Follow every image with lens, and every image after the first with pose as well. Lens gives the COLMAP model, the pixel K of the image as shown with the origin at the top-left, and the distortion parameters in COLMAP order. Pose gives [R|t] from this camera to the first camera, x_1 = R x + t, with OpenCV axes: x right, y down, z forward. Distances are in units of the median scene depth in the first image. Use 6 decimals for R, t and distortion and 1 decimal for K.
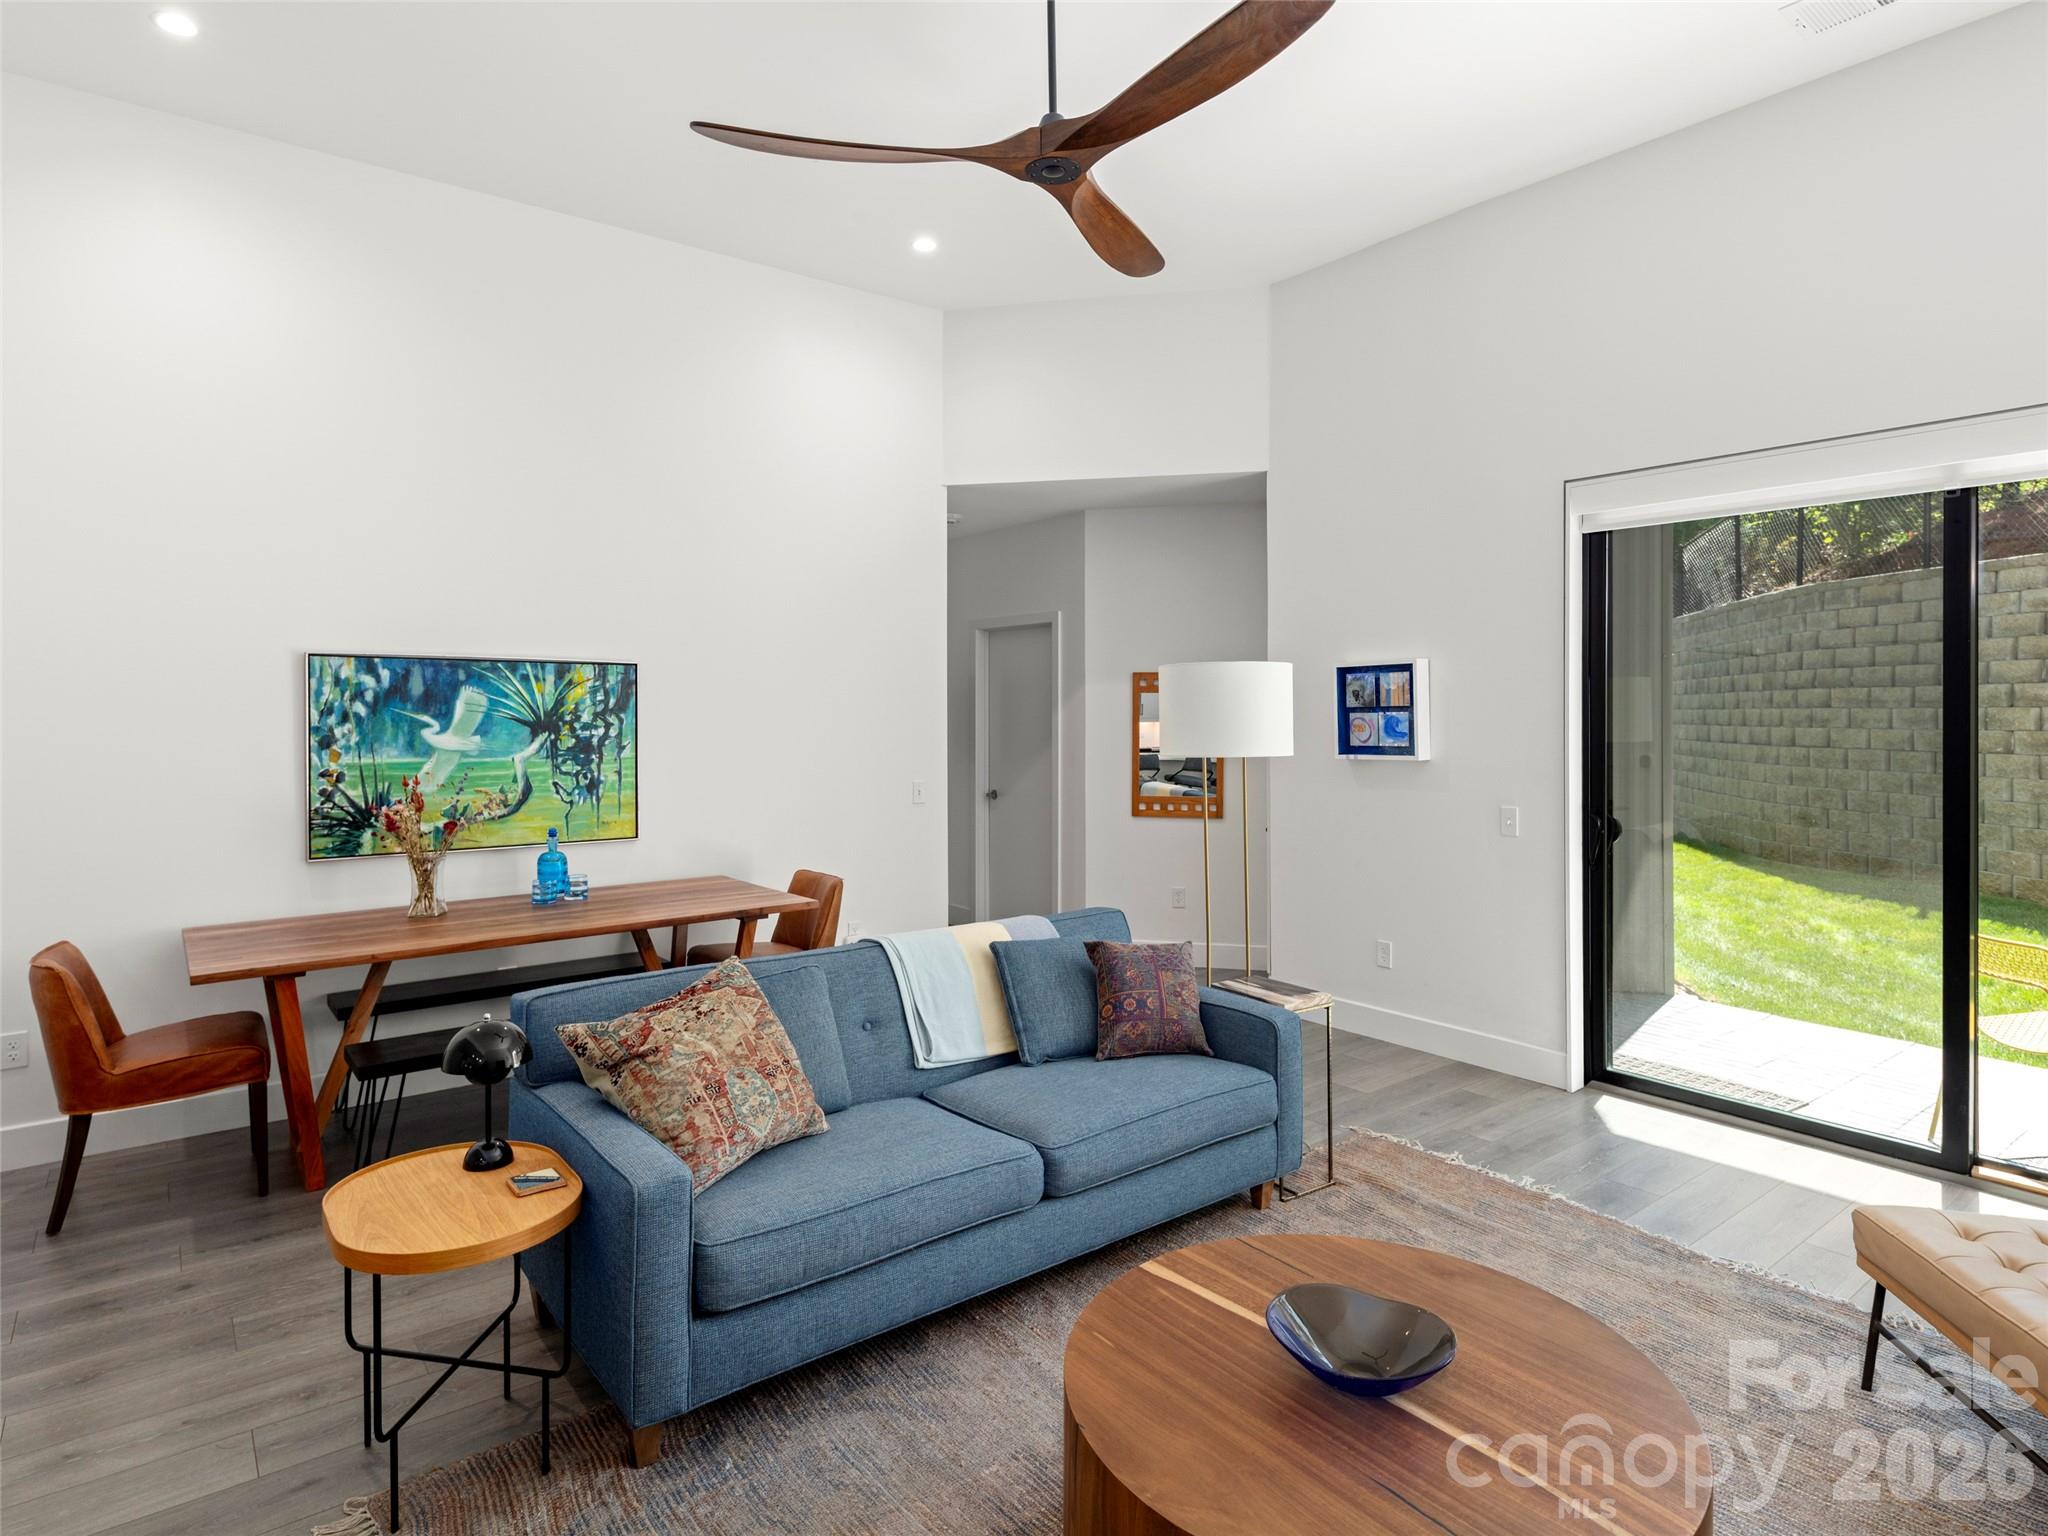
lens RADIAL K [[1126.4, 0, 1056.2], [0, 1126.4, 728.7], [0, 0, 1]] dist [0.003766, -0.003490]
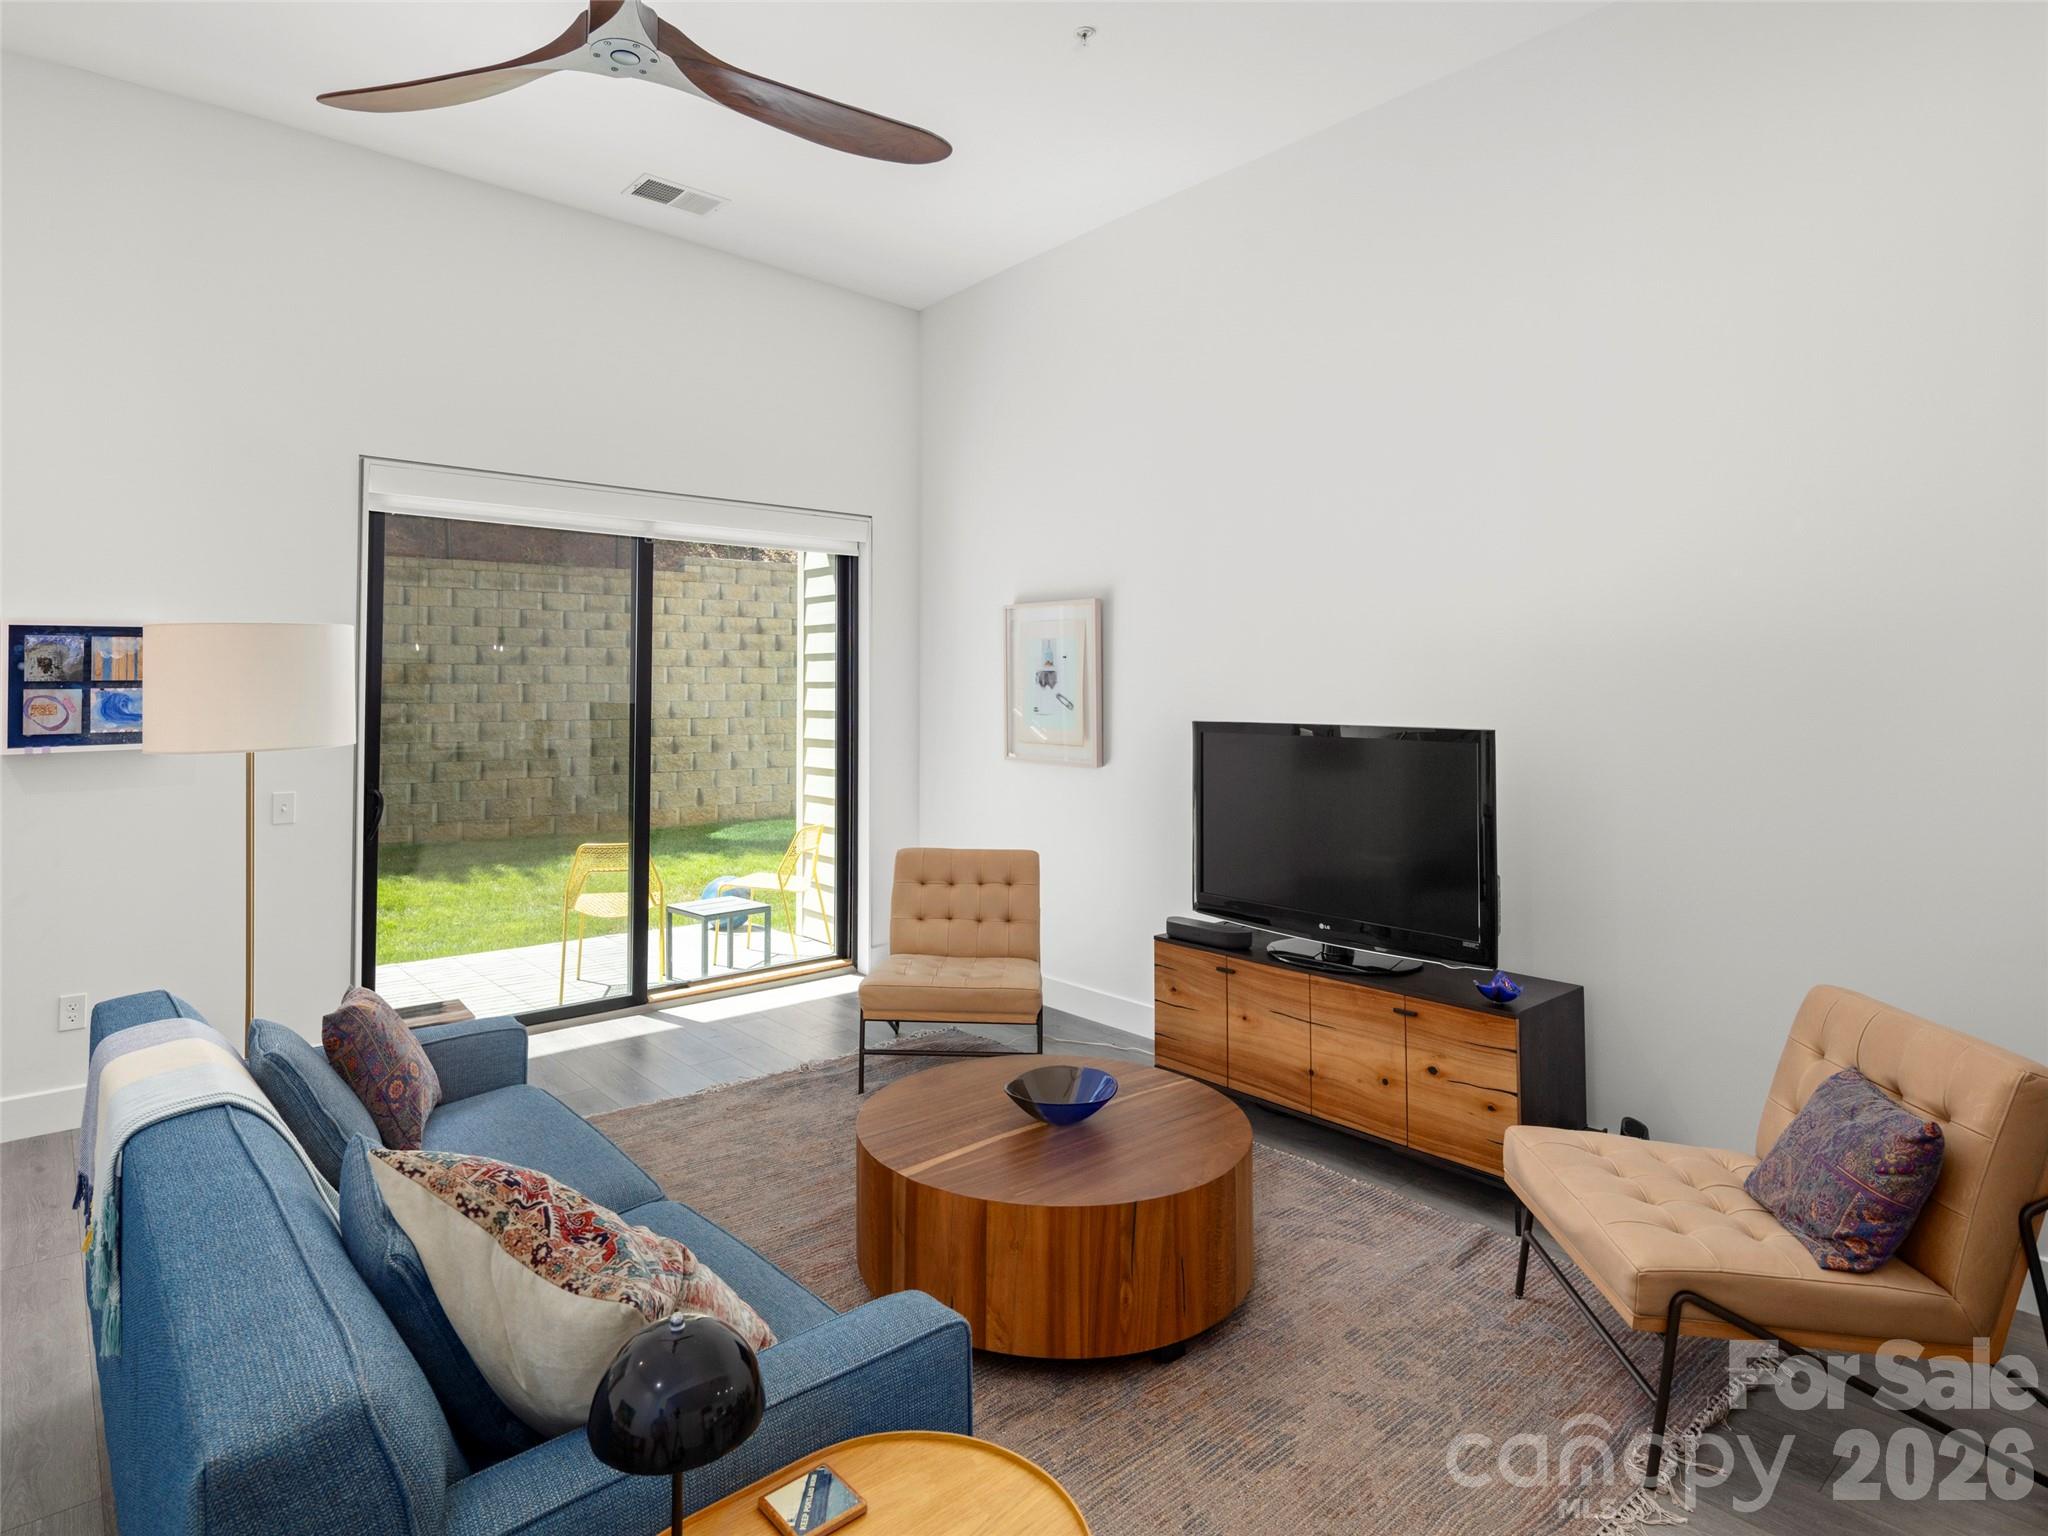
lens RADIAL K [[1126.4, 0, 981.7], [0, 1126.4, 656.5], [0, 0, 1]] dist [0.003766, -0.003490]
pose [[-0.030898, 0.029335, 0.999092, -0.512192], [0.012007, 0.999508, -0.028976, -0.007300], [-0.999450, 0.011100, -0.031235, 0.448643]]
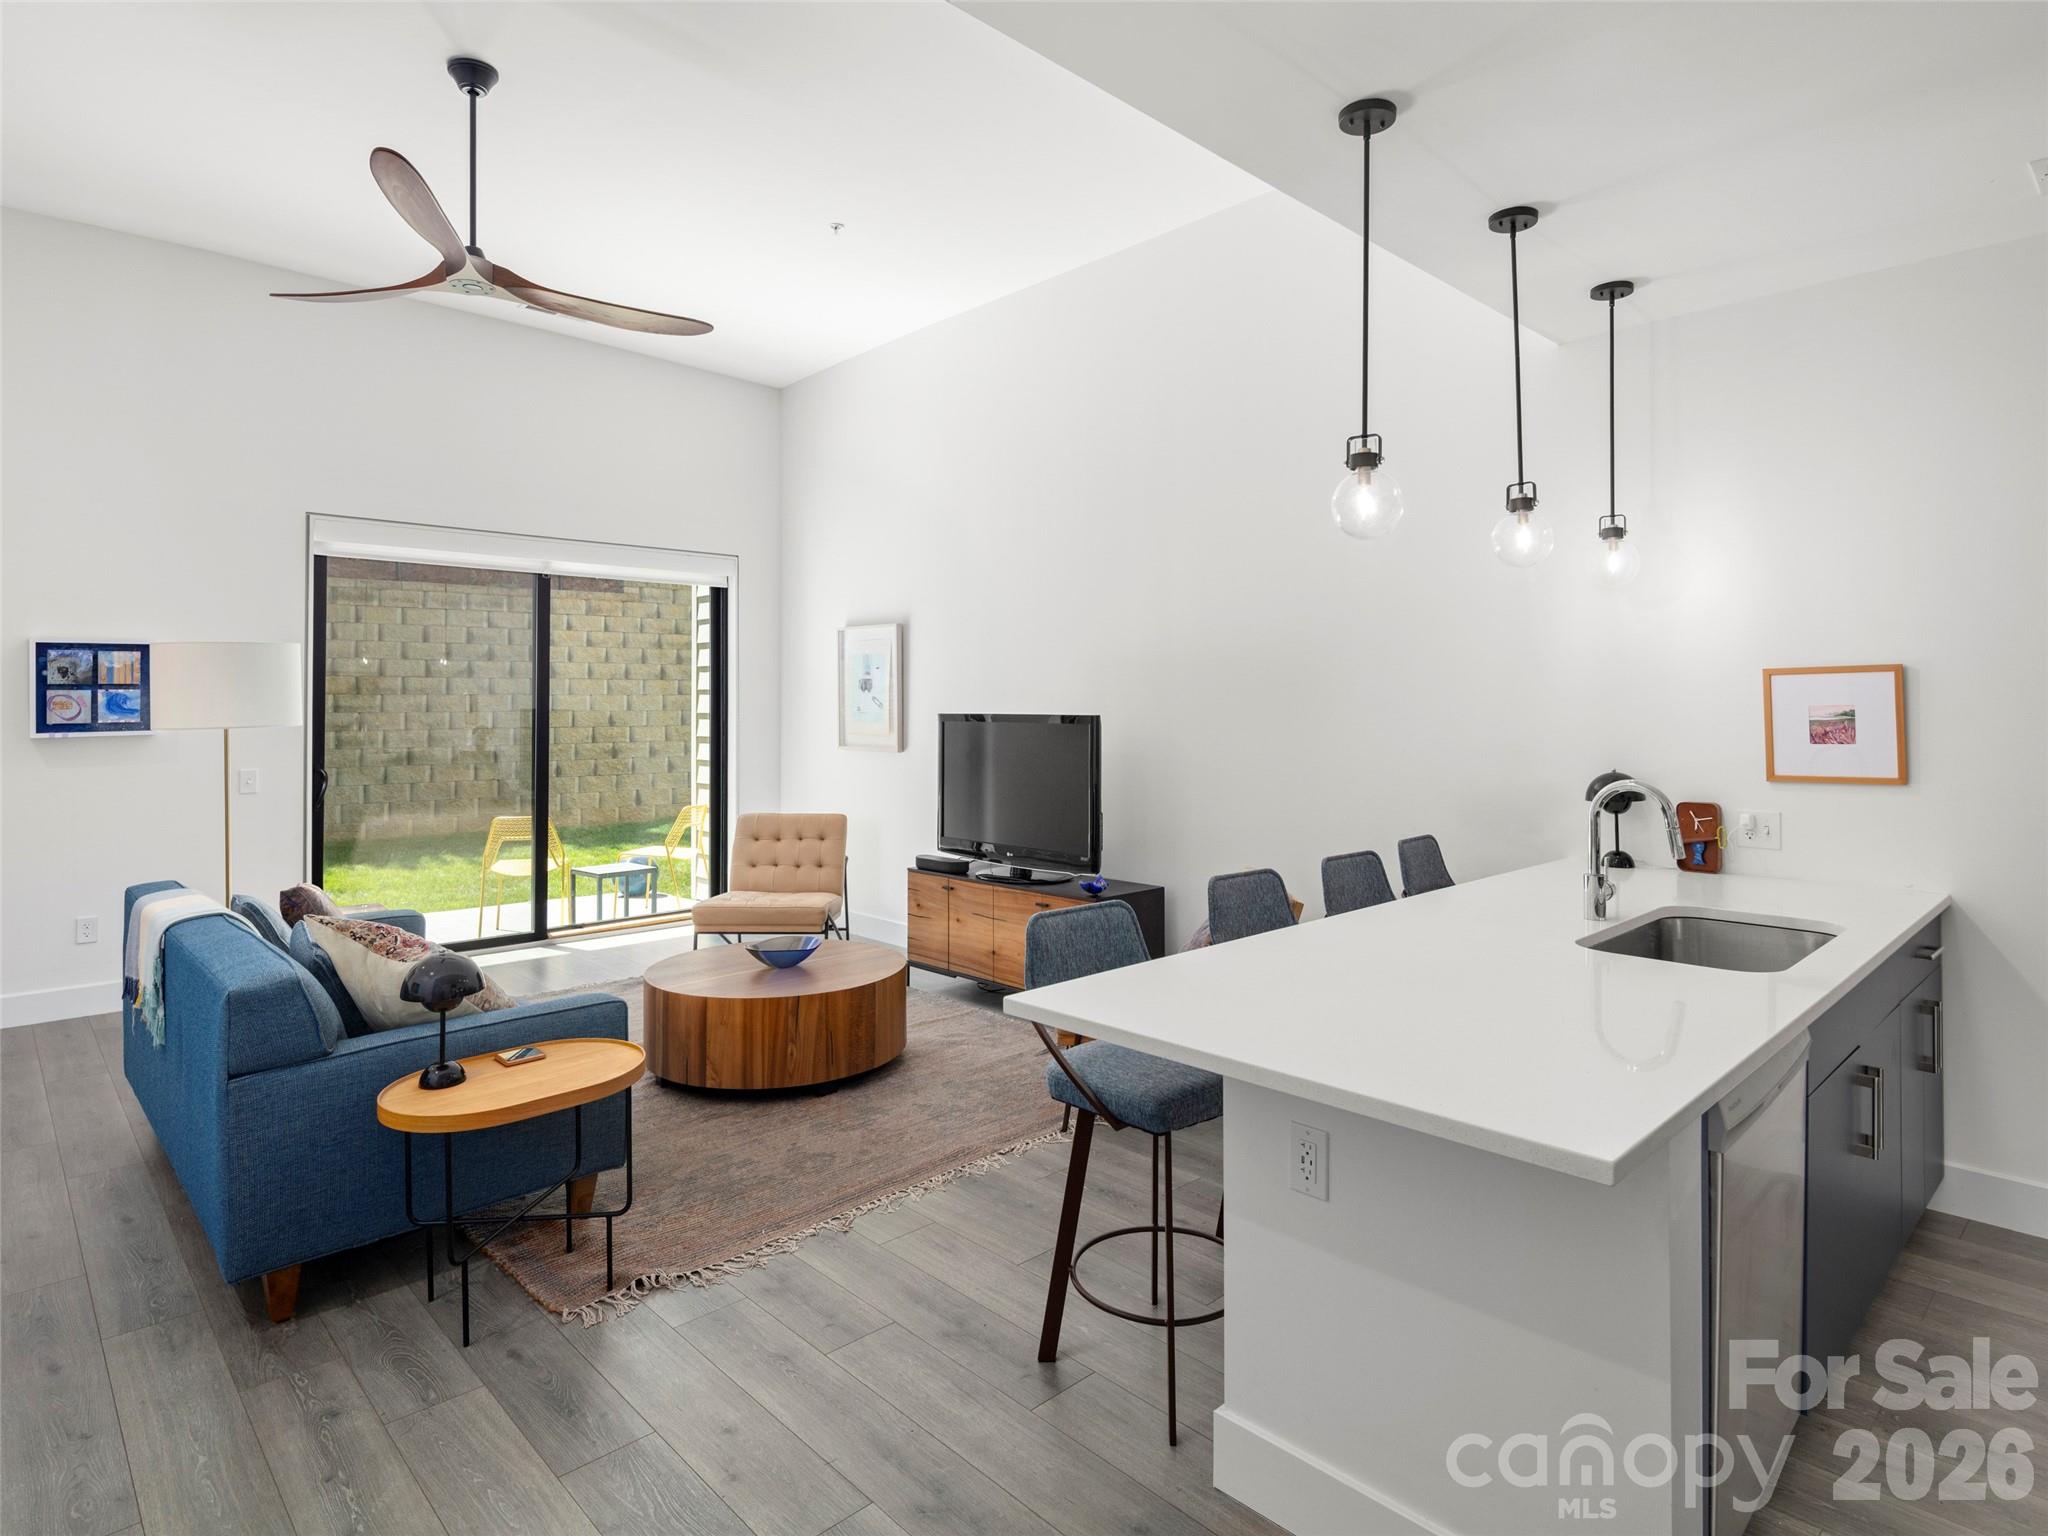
lens RADIAL K [[1126.4, 0, 1055.9], [0, 1126.4, 693.6], [0, 0, 1]] dist [0.003766, -0.003490]
pose [[-0.104706, 0.010727, 0.994445, -0.860142], [0.013537, 0.999865, -0.009360, 0.010864], [-0.994411, 0.012482, -0.104837, 0.257908]]
